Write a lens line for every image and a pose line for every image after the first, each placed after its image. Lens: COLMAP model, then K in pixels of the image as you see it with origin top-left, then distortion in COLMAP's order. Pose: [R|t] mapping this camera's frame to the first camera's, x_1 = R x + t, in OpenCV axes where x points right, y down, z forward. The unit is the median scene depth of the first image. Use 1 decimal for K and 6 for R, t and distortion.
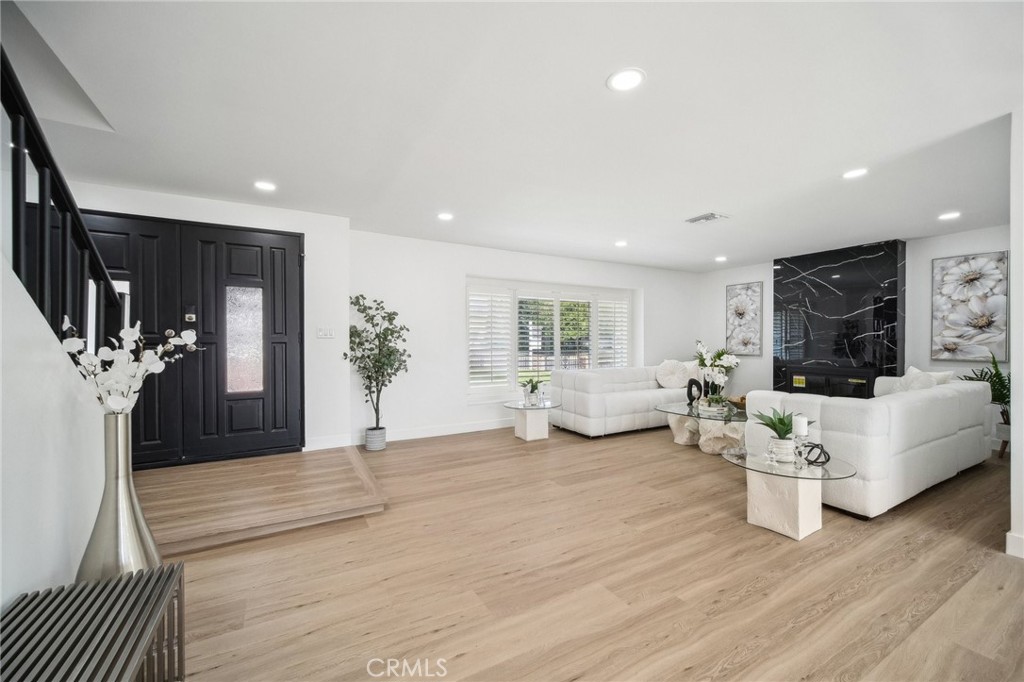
lens RADIAL K [[407.8, 0, 515.5], [0, 407.8, 345.5], [0, 0, 1]] dist [-0.000388, -0.000301]
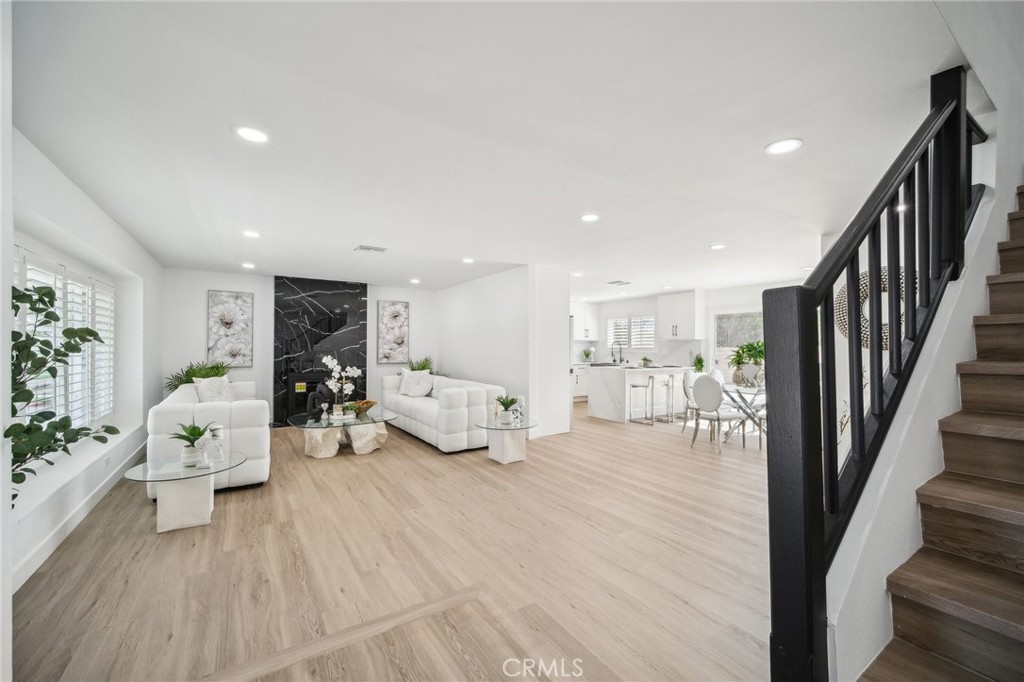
lens RADIAL K [[415.2, 0, 512.0], [0, 415.2, 341.0], [0, 0, 1]] dist [0.000036, -0.000007]
pose [[-0.057901, 0.014483, 0.998217, -0.648955], [0.007037, 0.999876, -0.014099, -0.028158], [-0.998298, 0.006208, -0.057996, 0.604772]]
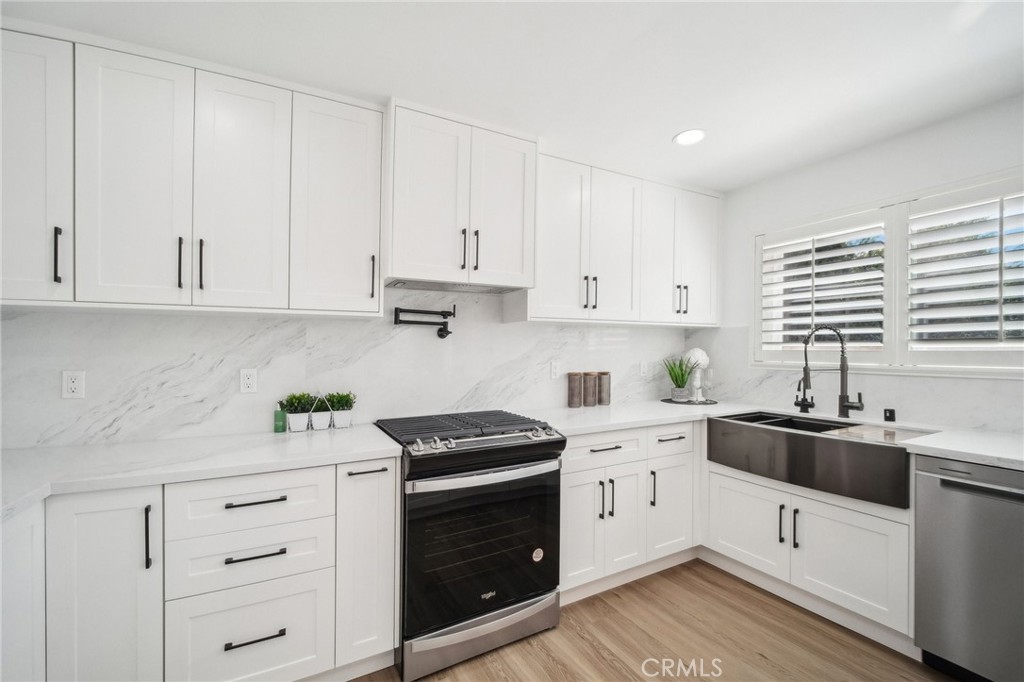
lens RADIAL K [[408.1, 0, 480.0], [0, 408.1, 331.3], [0, 0, 1]] dist [-0.000778, -0.000148]
pose [[0.063819, 0.039871, 0.997165, 0.929904], [0.008740, 0.999141, -0.040509, -0.029217], [-0.997923, 0.011300, 0.063416, 0.333118]]
